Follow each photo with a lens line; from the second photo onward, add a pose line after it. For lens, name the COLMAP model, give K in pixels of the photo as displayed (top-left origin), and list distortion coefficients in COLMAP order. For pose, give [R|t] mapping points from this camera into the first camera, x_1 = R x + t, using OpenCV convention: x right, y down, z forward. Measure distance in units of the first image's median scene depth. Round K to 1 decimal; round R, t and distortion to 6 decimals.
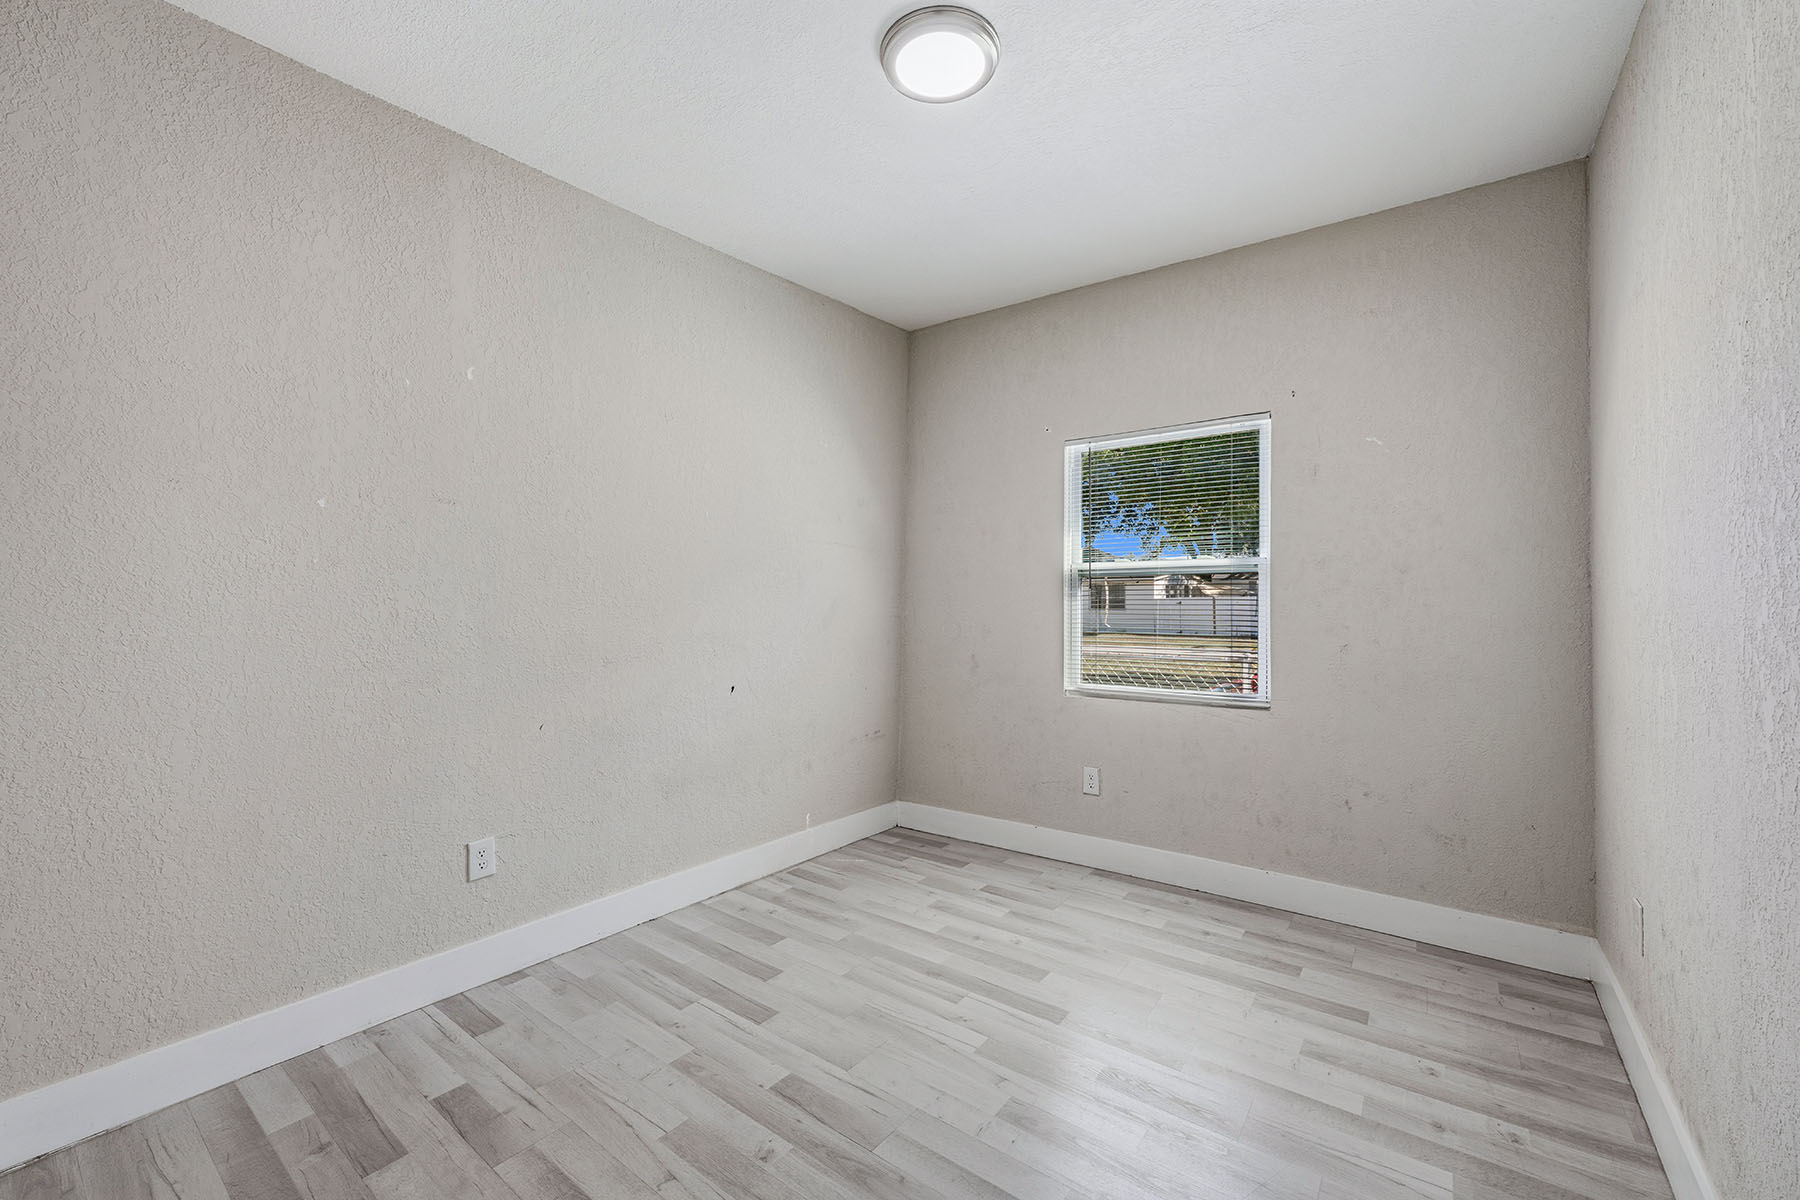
lens RADIAL K [[729.2, 0, 896.4], [0, 729.2, 614.6], [0, 0, 1]] dist [-0.000835, -0.000179]
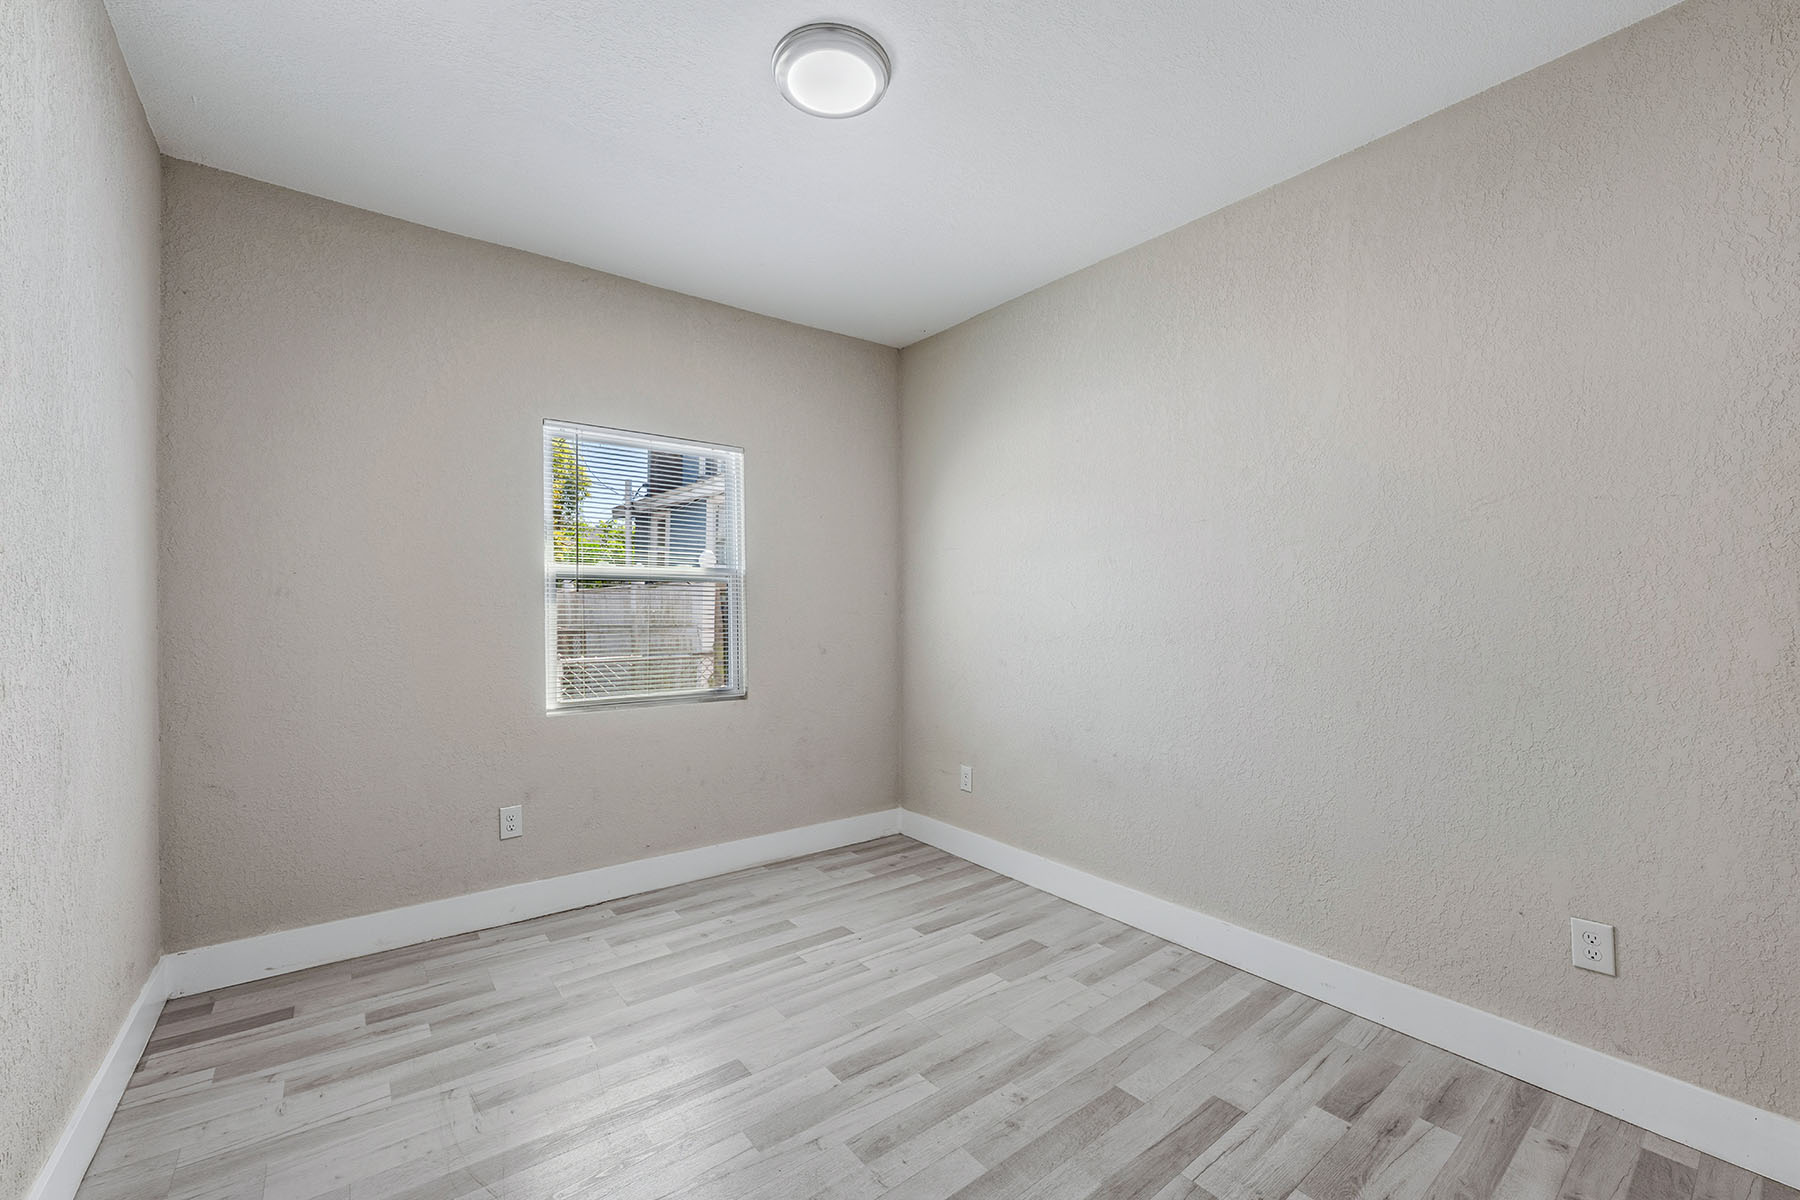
lens RADIAL K [[712.5, 0, 900.0], [0, 712.5, 600.0], [0, 0, 1]] dist [-0.001274, -0.000106]
pose [[0.272826, 0.024752, 0.961745, -0.486020], [0.011563, 0.999512, -0.029004, 0.005354], [-0.961994, 0.019034, 0.272406, 0.395420]]
